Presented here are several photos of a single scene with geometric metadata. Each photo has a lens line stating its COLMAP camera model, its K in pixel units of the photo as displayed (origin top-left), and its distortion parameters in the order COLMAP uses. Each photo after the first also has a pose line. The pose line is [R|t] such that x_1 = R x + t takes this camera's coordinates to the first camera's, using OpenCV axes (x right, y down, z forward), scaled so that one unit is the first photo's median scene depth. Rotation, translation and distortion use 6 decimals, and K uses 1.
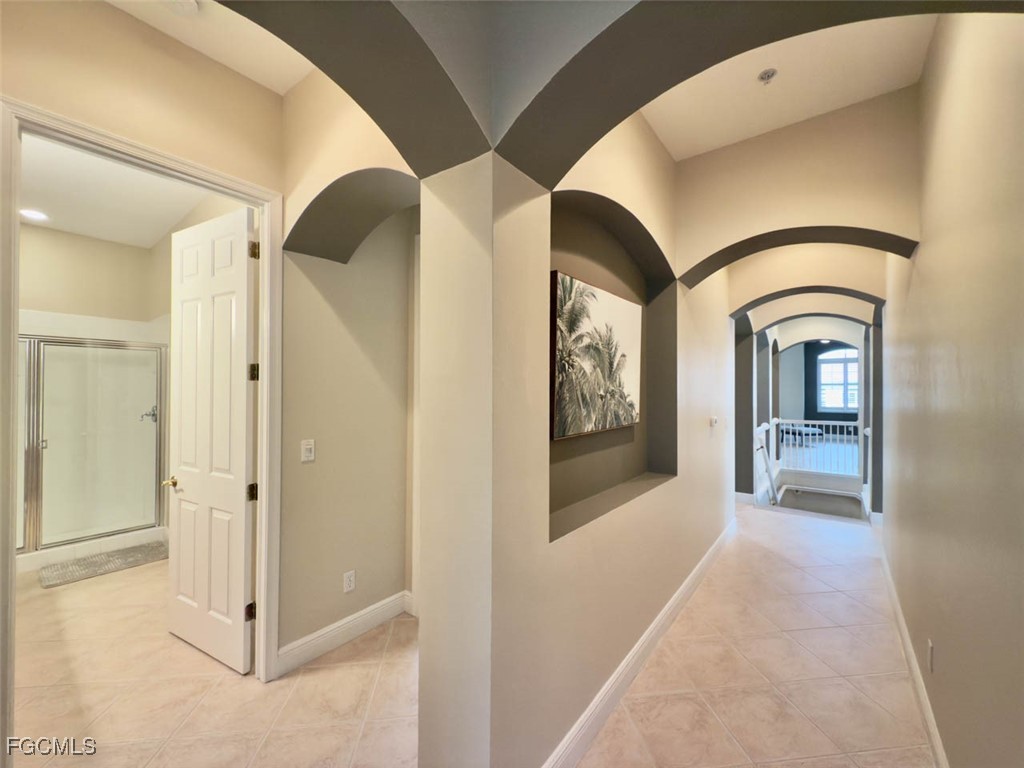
lens RADIAL K [[406.8, 0, 511.0], [0, 406.8, 384.1], [0, 0, 1]] dist [0.001705, 0.000095]
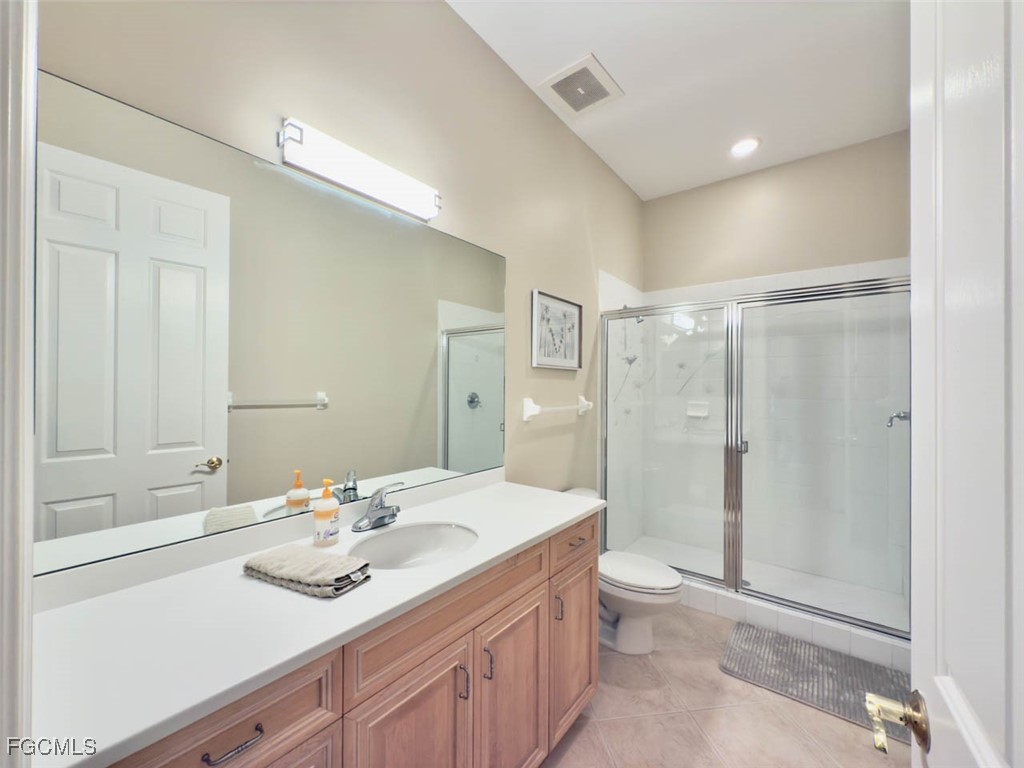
lens RADIAL K [[406.8, 0, 511.0], [0, 406.8, 384.1], [0, 0, 1]] dist [0.001705, 0.000095]
pose [[0.003963, -0.005754, -0.999976, -0.428551], [0.007670, 0.999954, -0.005724, 0.036999], [0.999963, -0.007647, 0.004007, 0.588659]]
